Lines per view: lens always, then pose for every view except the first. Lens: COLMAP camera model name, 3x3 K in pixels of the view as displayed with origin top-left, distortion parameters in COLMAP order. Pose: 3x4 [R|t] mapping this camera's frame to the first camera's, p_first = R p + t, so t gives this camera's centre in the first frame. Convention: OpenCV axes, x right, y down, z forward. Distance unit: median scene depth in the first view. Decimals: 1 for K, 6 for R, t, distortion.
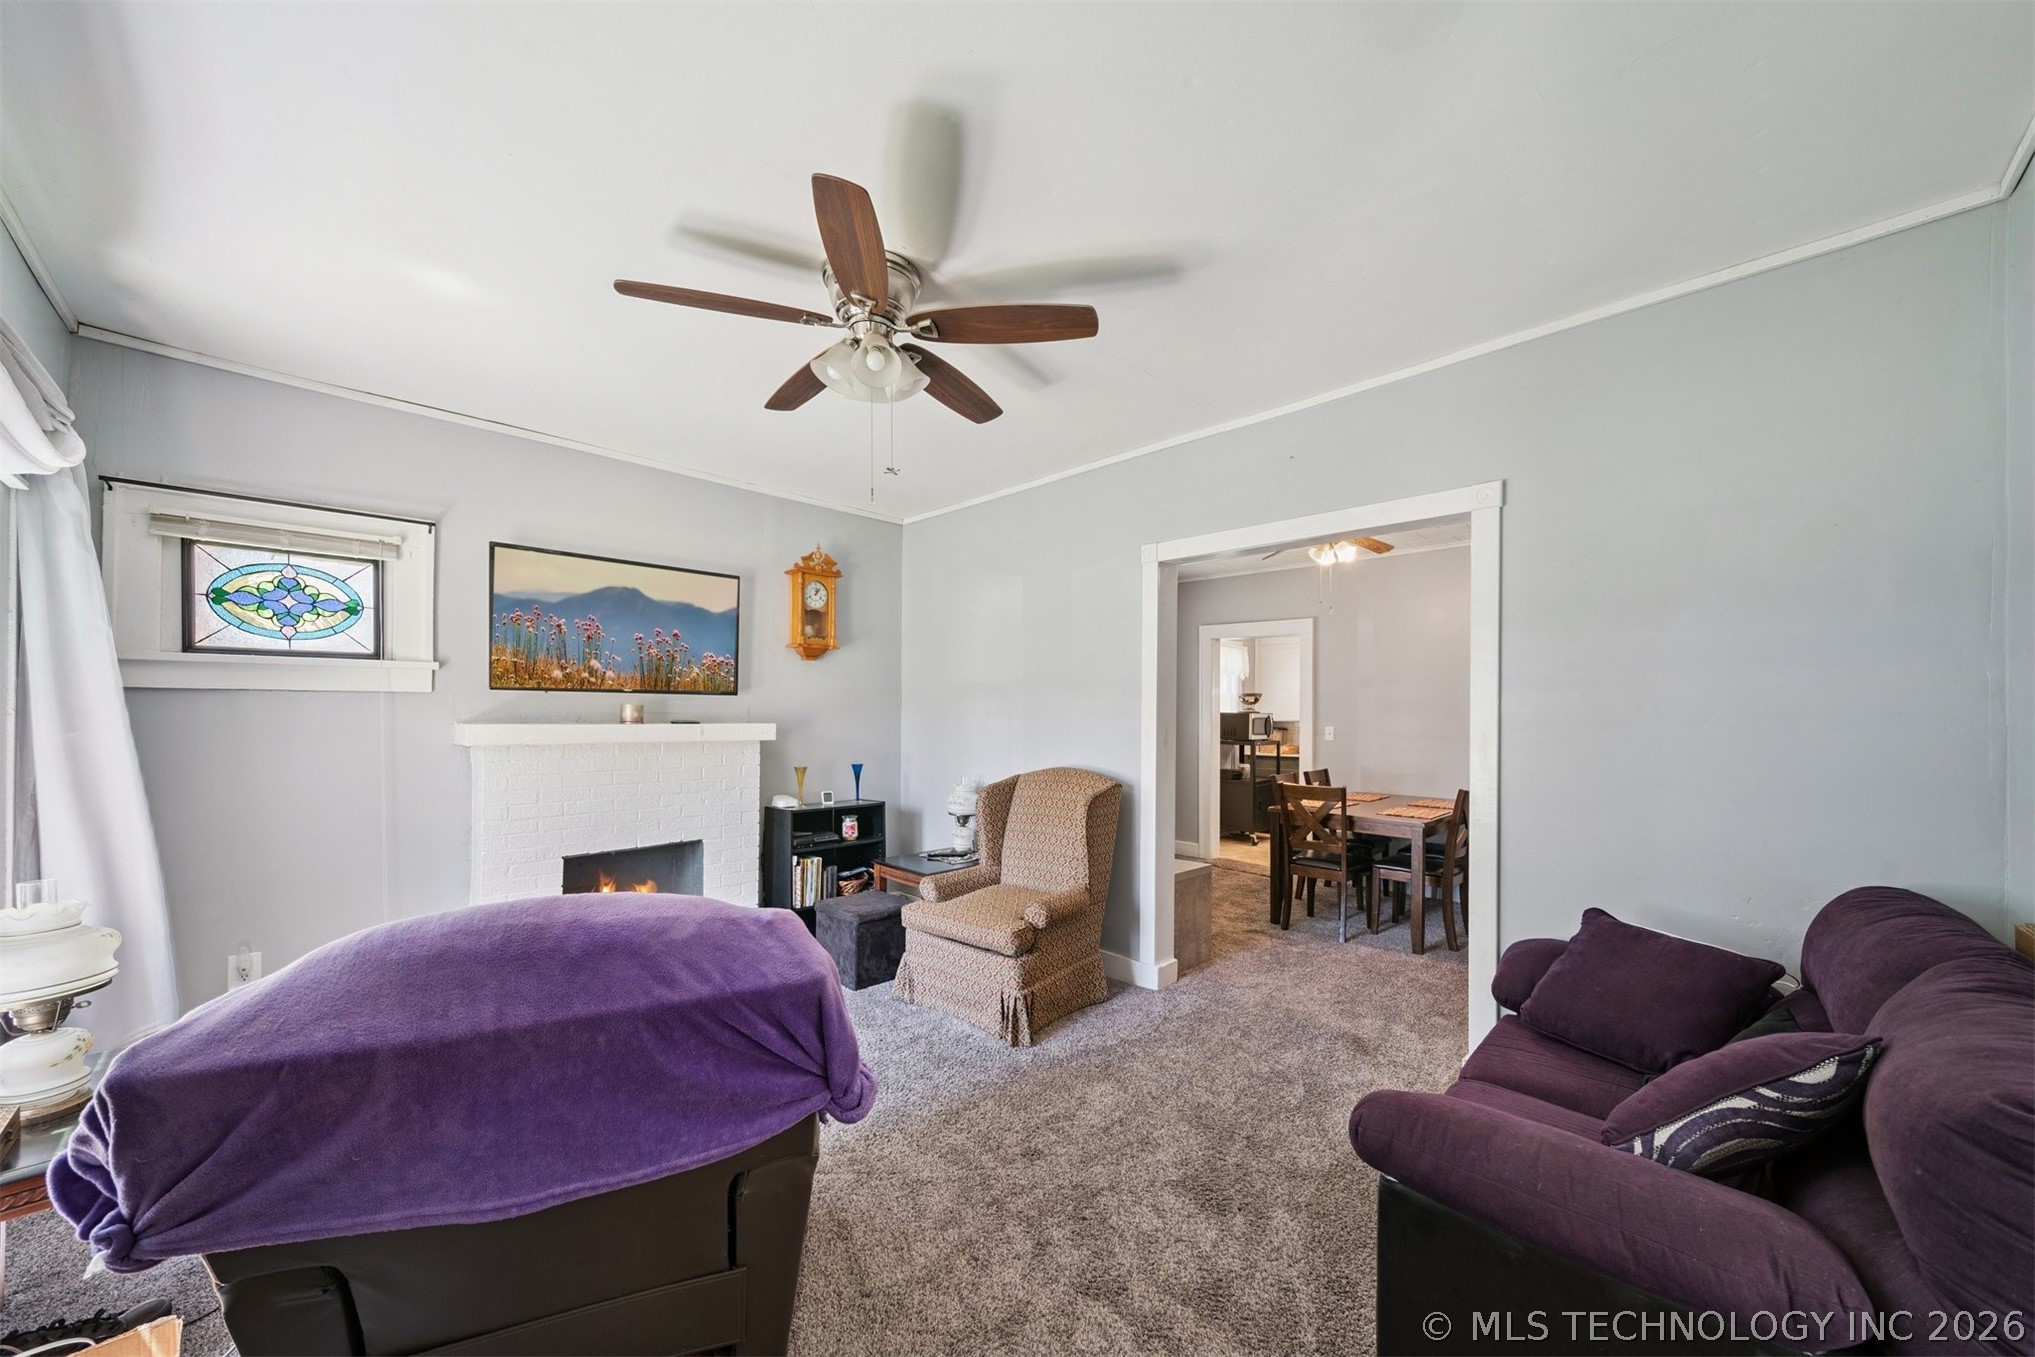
lens RADIAL K [[727.3, 0, 1021.5], [0, 727.3, 708.0], [0, 0, 1]] dist [0.000258, -0.000046]
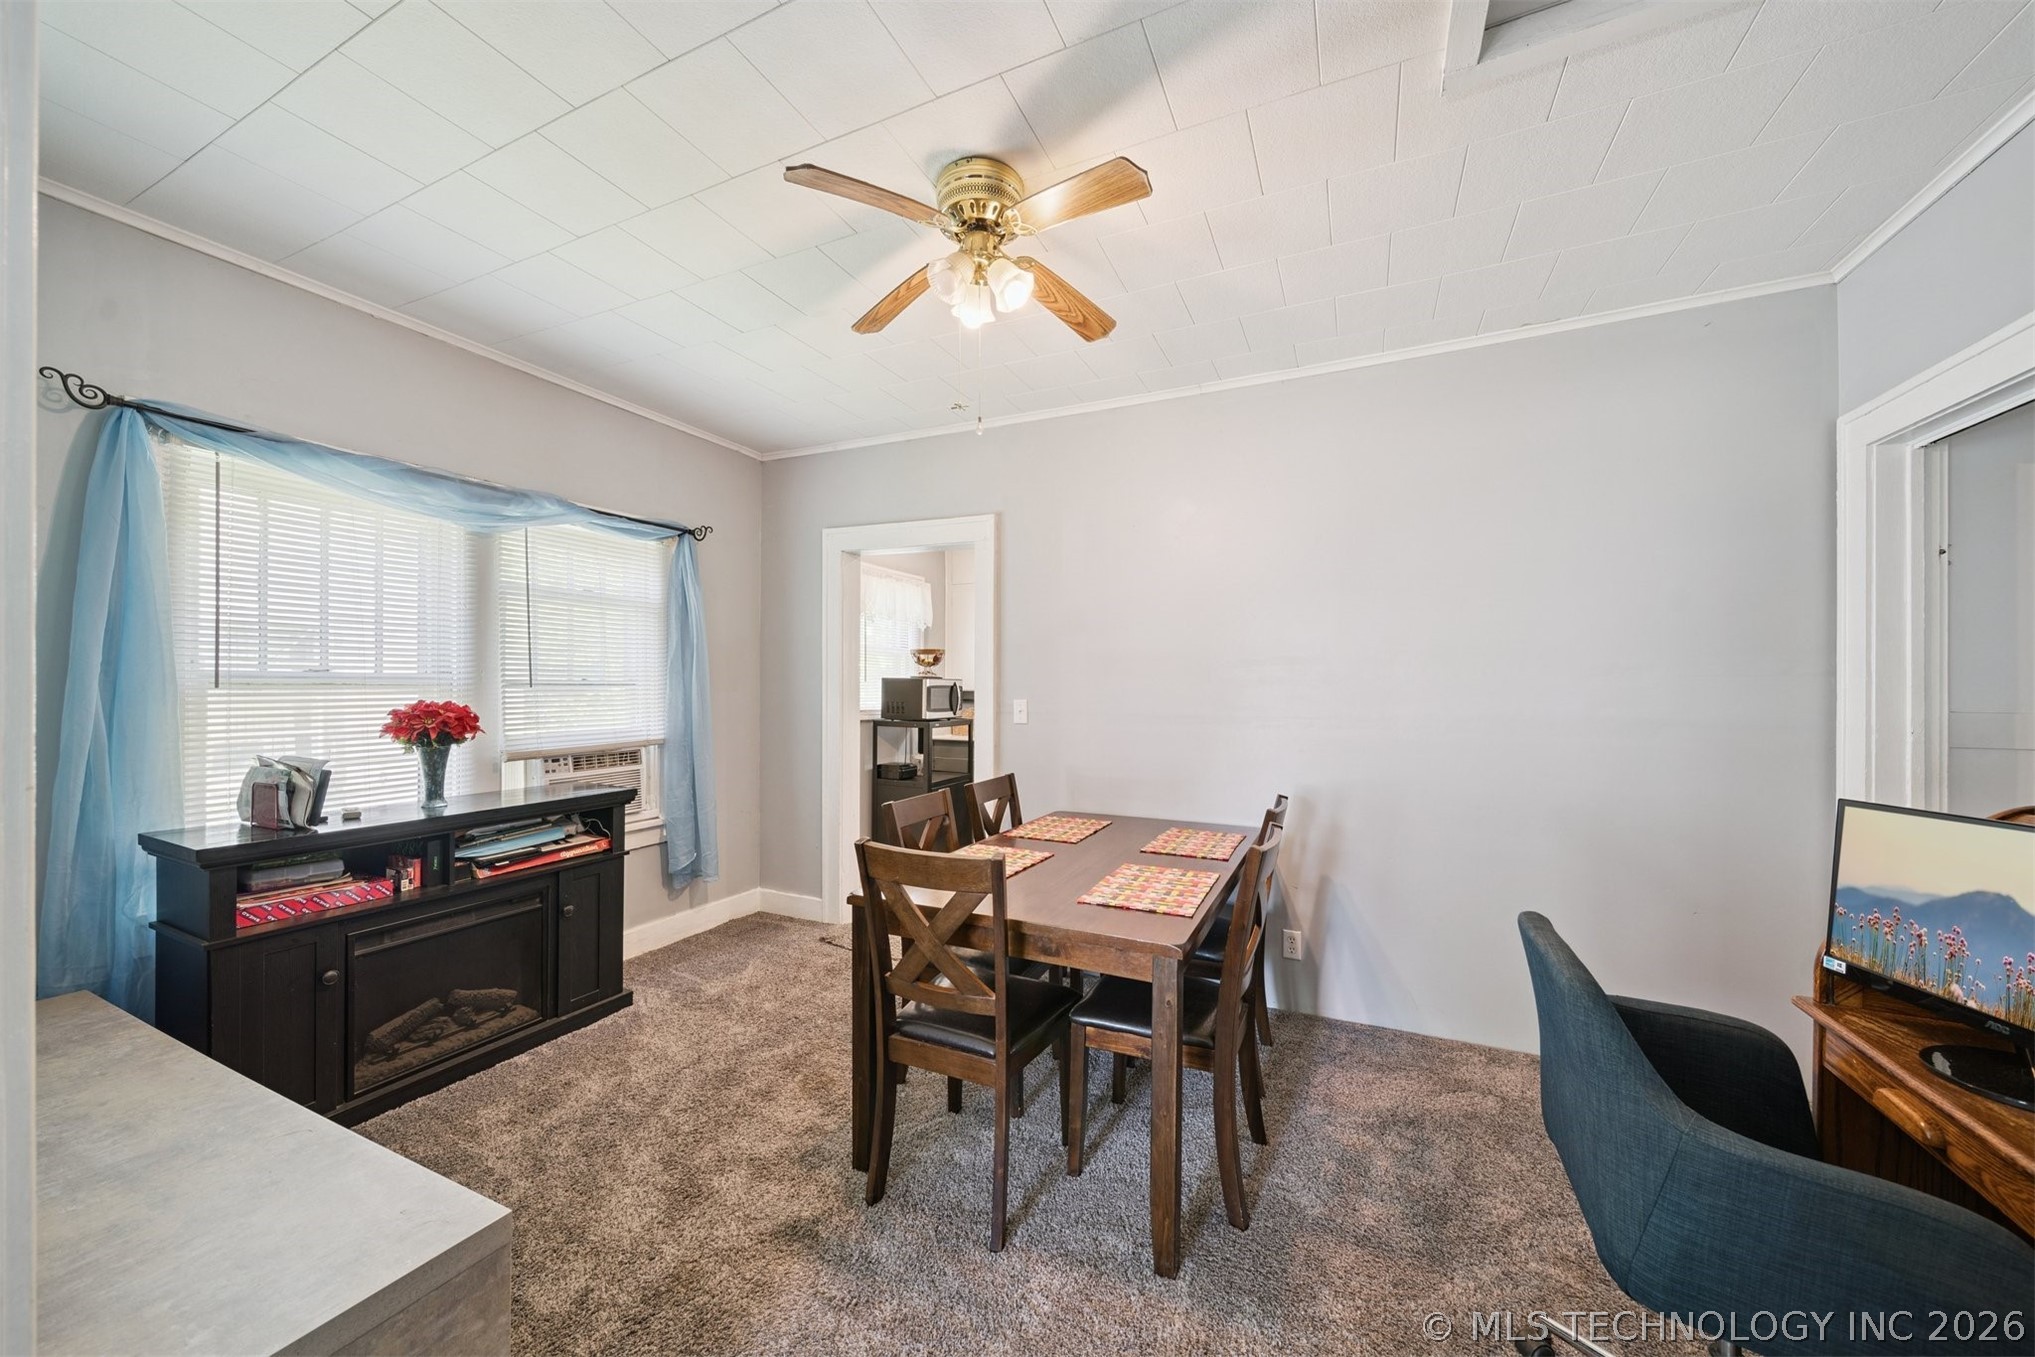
lens RADIAL K [[720.0, 0, 1024.4], [0, 720.0, 686.4], [0, 0, 1]] dist [-0.000267, -0.000297]
pose [[0.945133, -0.003916, 0.326663, 0.180836], [0.000850, 0.999954, 0.009527, 0.007646], [-0.326685, -0.008726, 0.945093, 0.344792]]
